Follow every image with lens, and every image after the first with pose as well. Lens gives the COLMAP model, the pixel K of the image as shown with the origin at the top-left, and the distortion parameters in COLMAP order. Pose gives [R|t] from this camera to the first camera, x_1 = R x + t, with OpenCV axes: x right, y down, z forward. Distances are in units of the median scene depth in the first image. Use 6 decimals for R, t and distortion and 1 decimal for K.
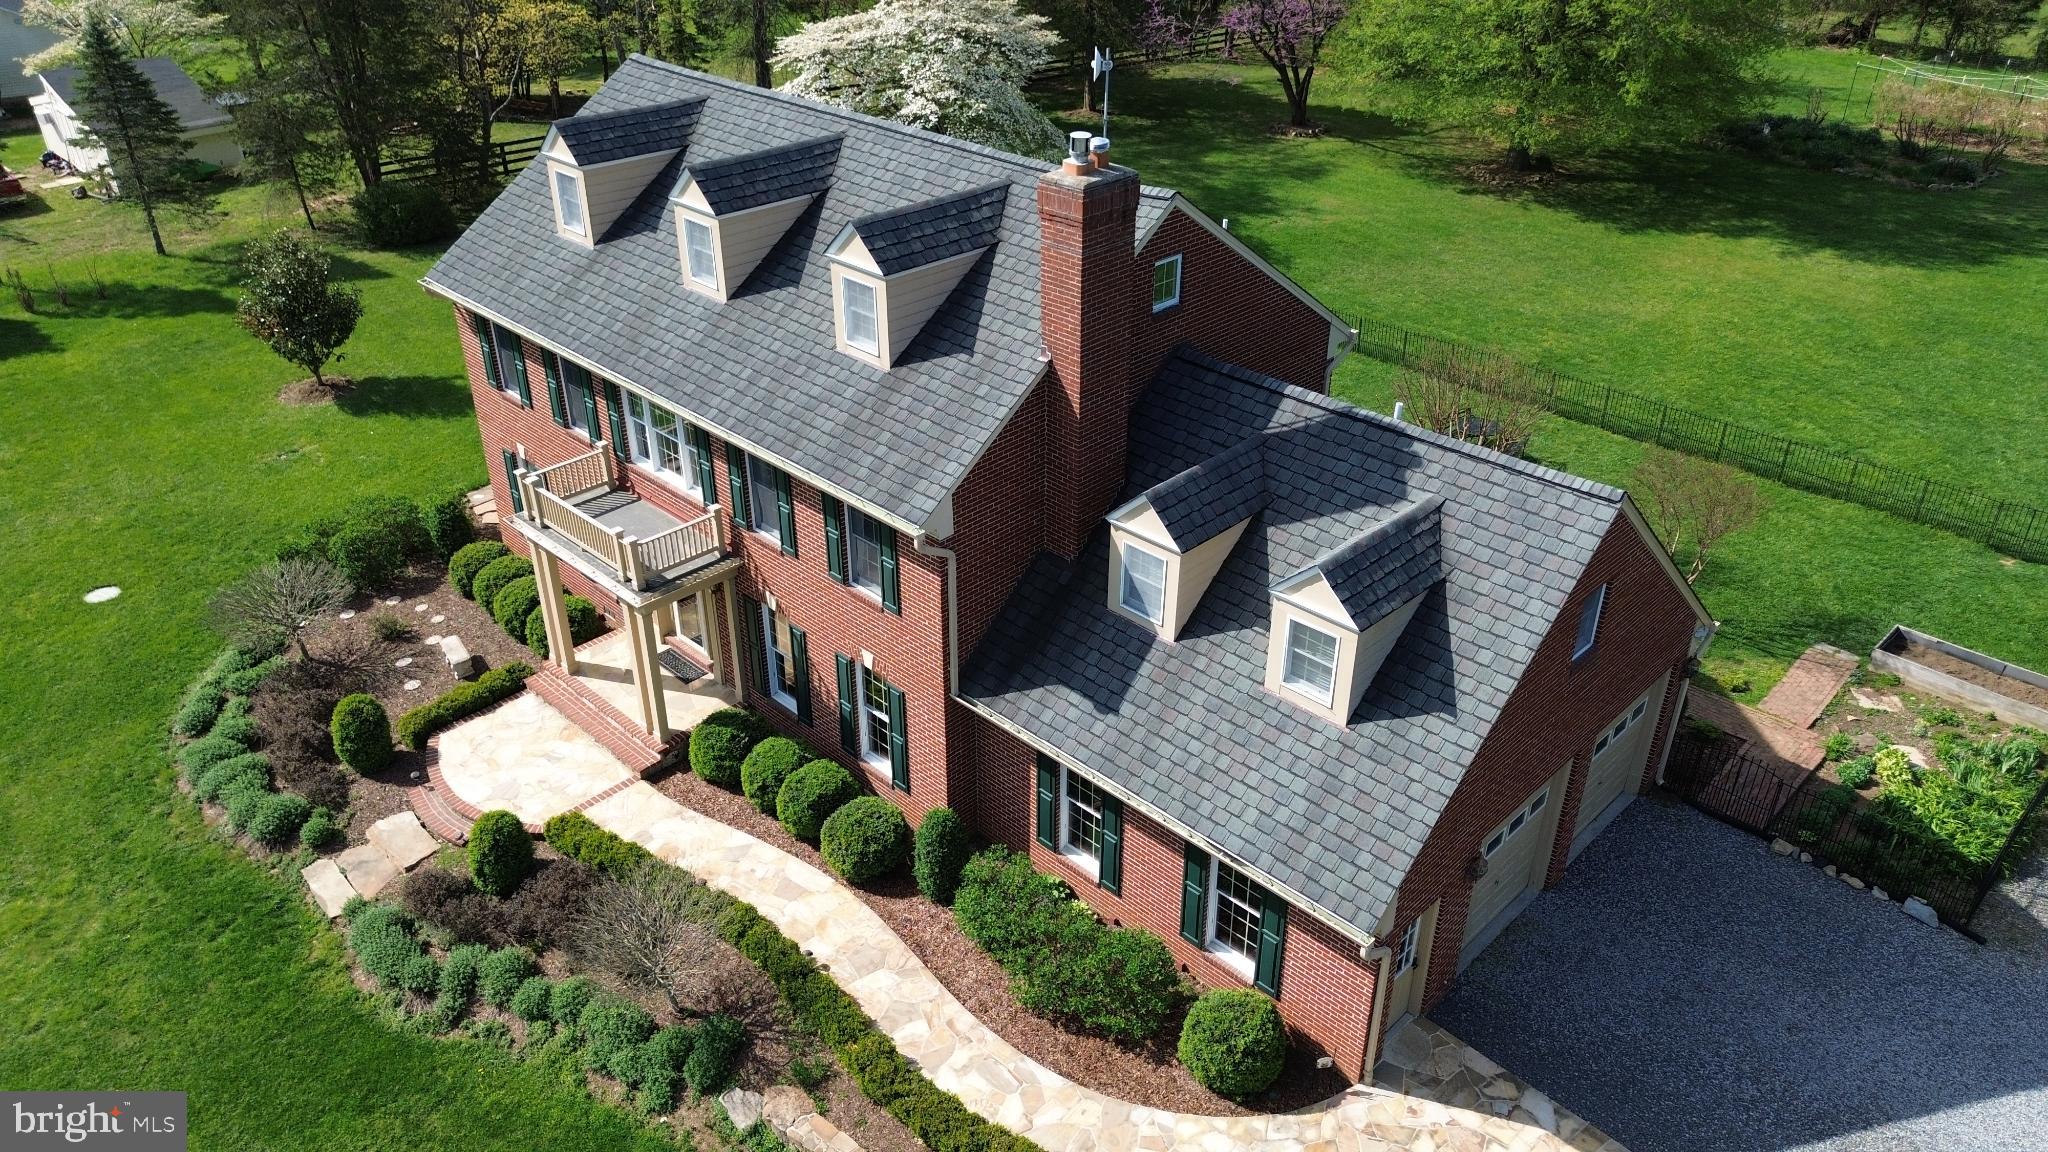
lens RADIAL K [[1462.3, 0, 1024.0], [0, 1462.3, 576.0], [0, 0, 1]] dist [0.028533, -0.004481]
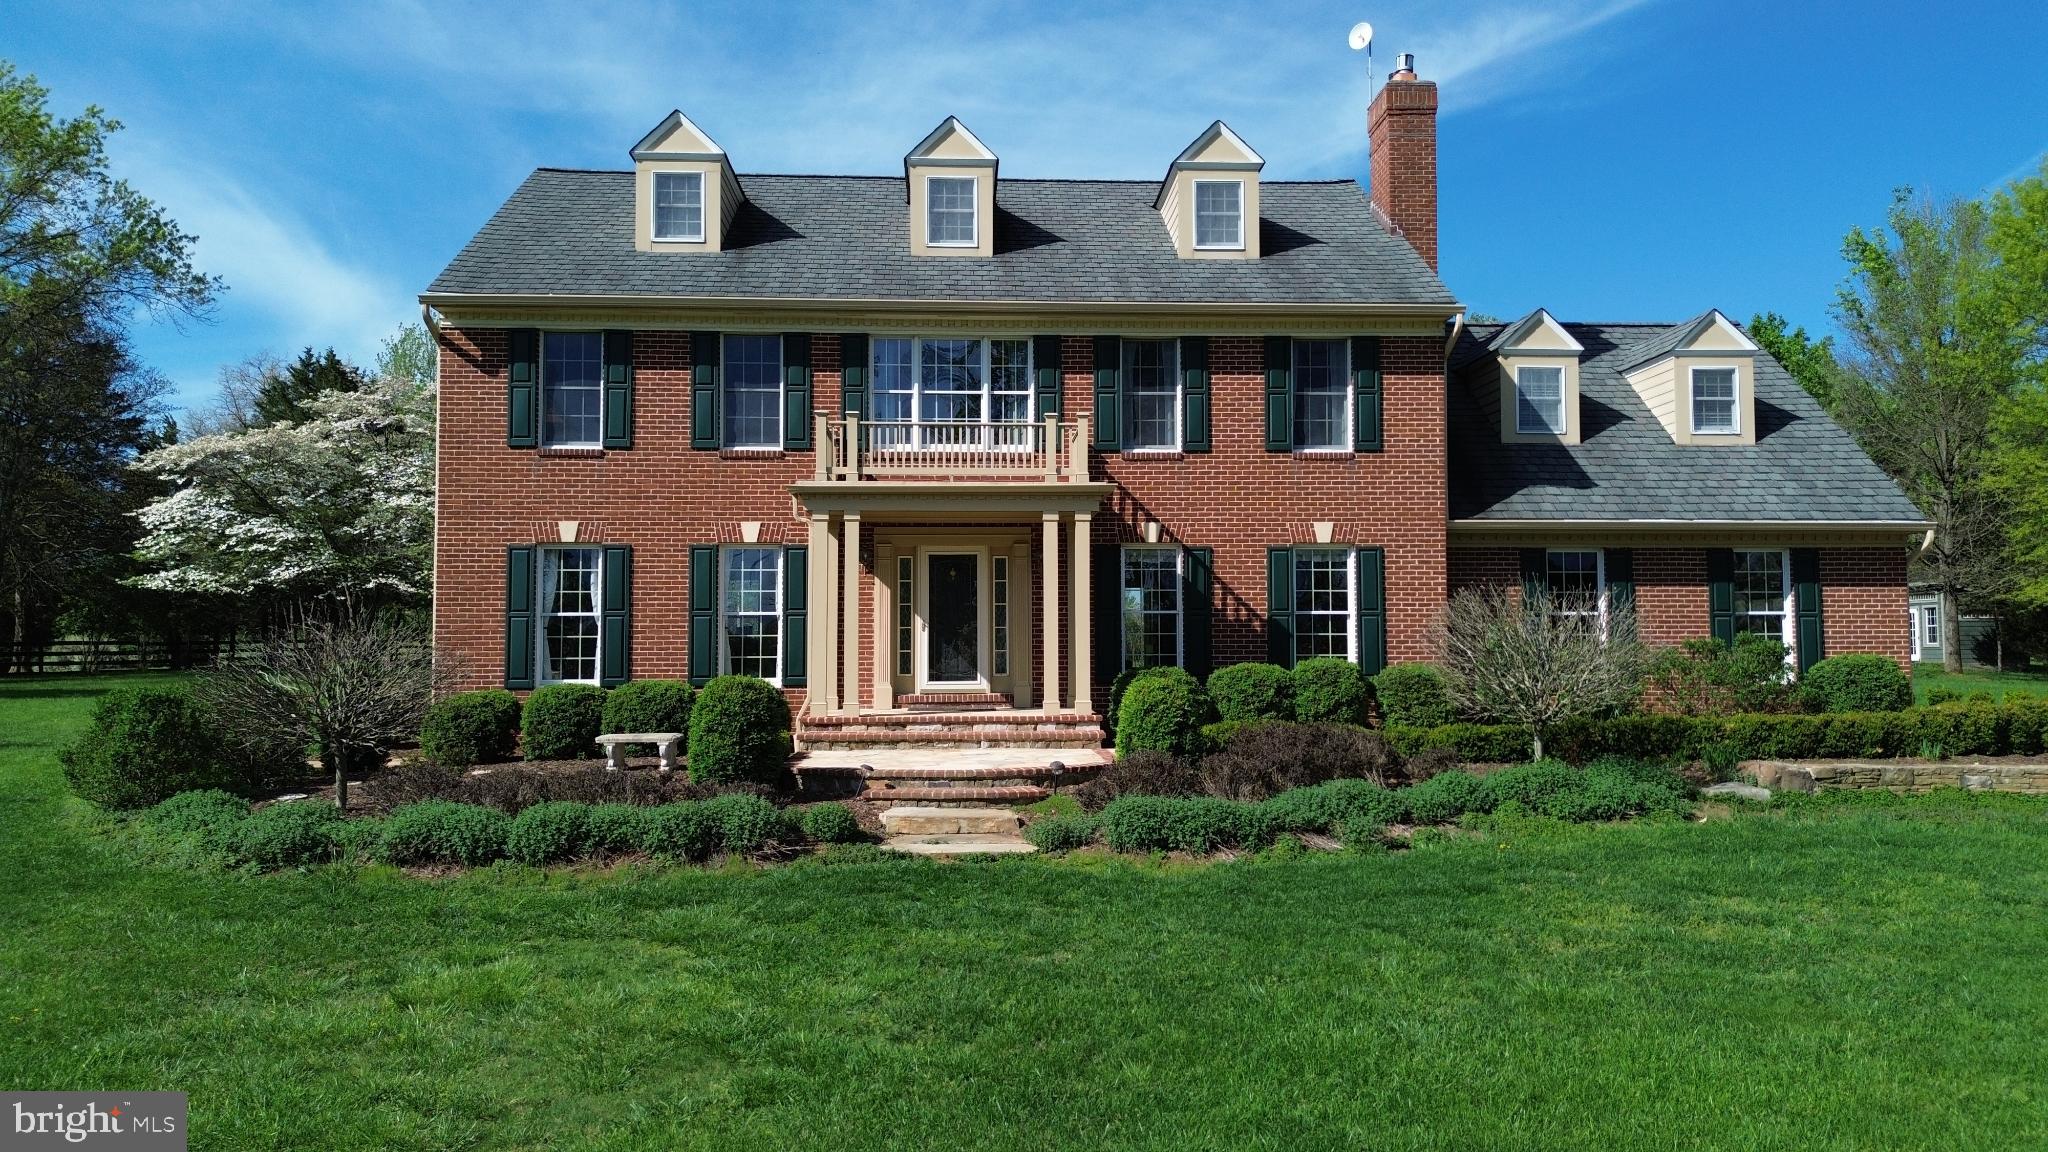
lens RADIAL K [[1462.3, 0, 1024.0], [0, 1462.3, 576.0], [0, 0, 1]] dist [0.028533, -0.004481]
pose [[0.678290, 0.037292, 0.733847, -0.938629], [0.379255, 0.837634, -0.393109, 0.382400], [-0.629355, 0.544957, 0.554016, 0.644807]]
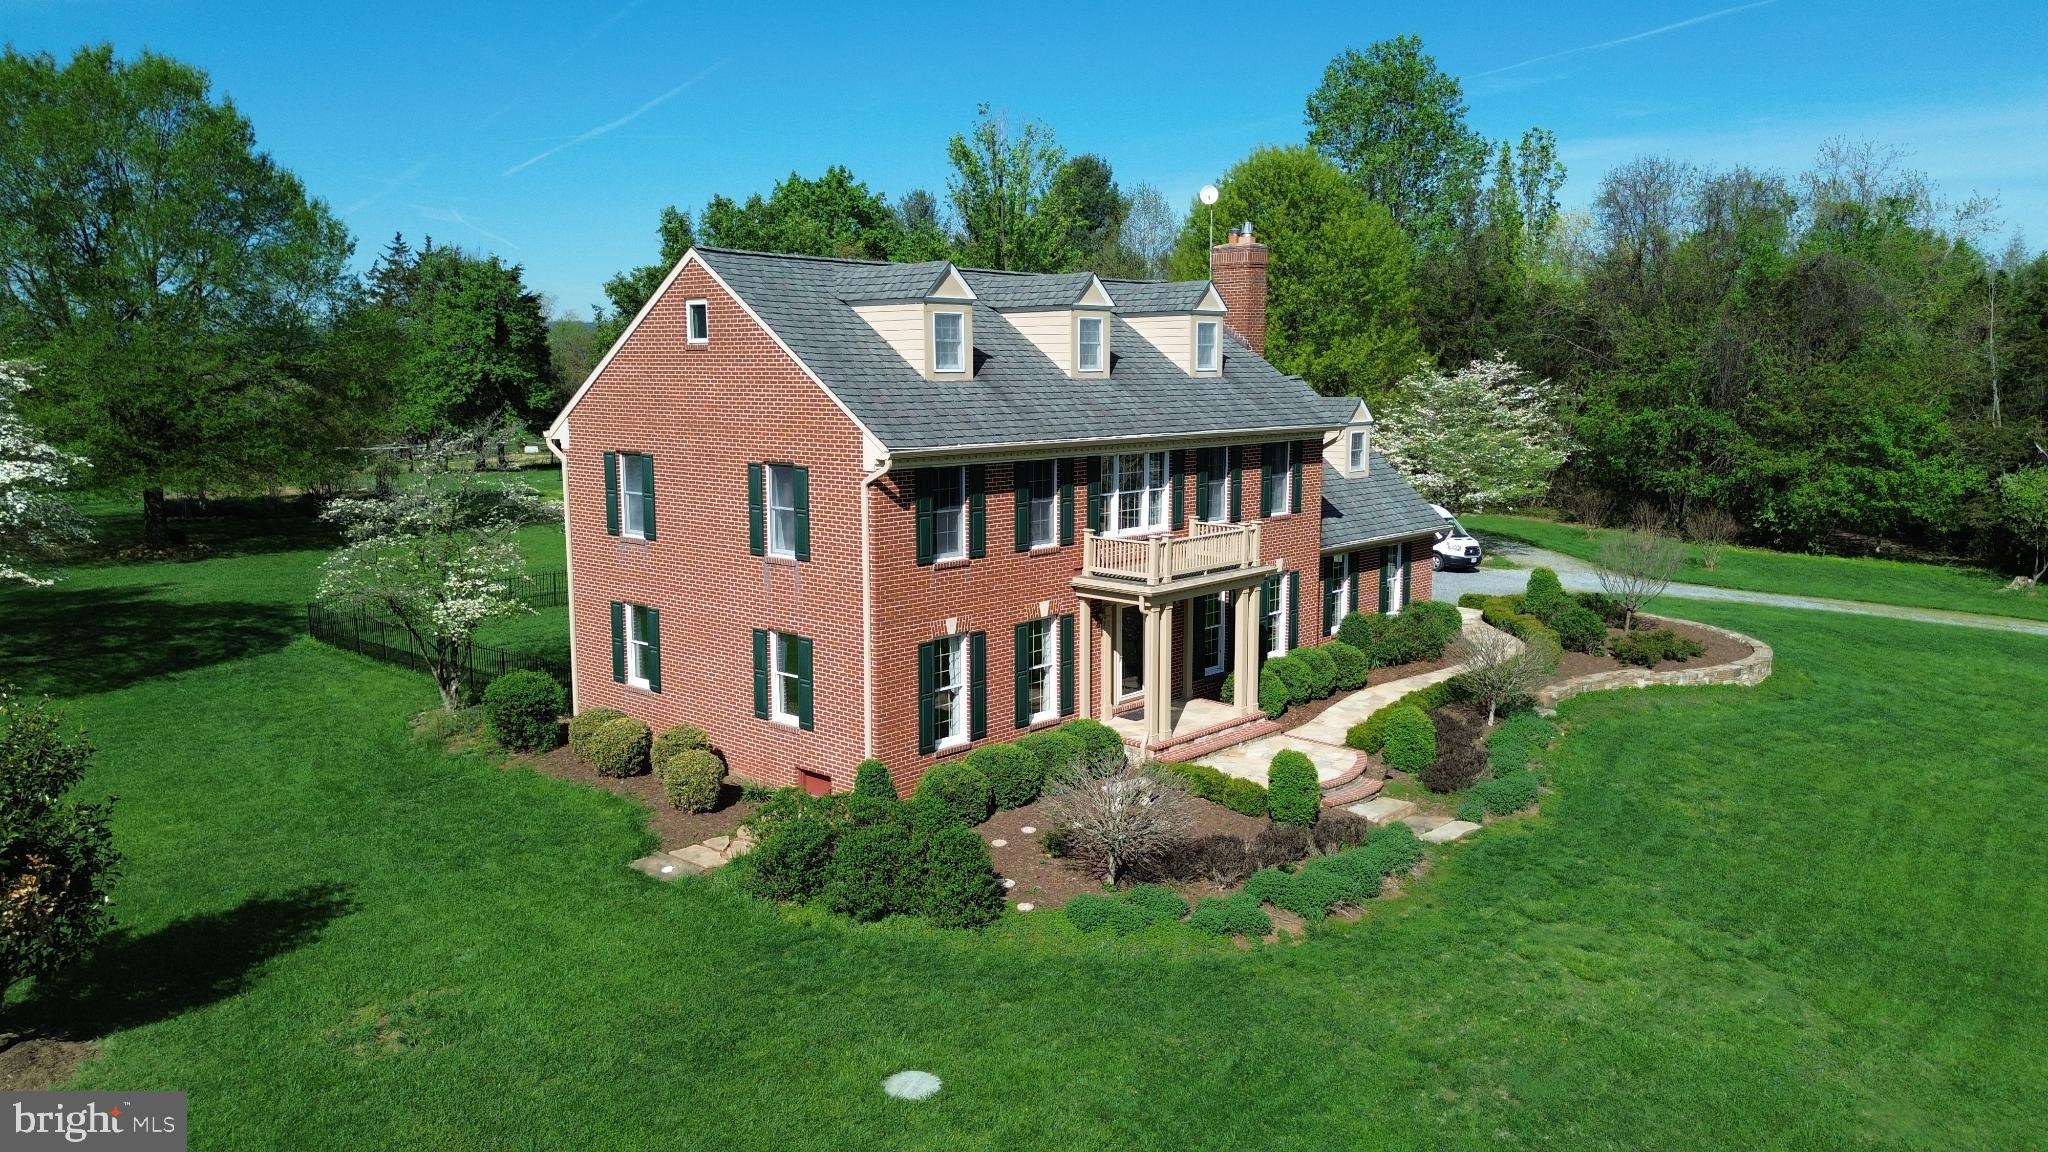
lens RADIAL K [[1462.3, 0, 1024.0], [0, 1462.3, 576.0], [0, 0, 1]] dist [0.028533, -0.004481]
pose [[-0.037606, -0.141400, 0.989238, -1.613165], [0.515961, 0.845028, 0.140401, -0.282720], [-0.855787, 0.515688, 0.041179, 1.203862]]
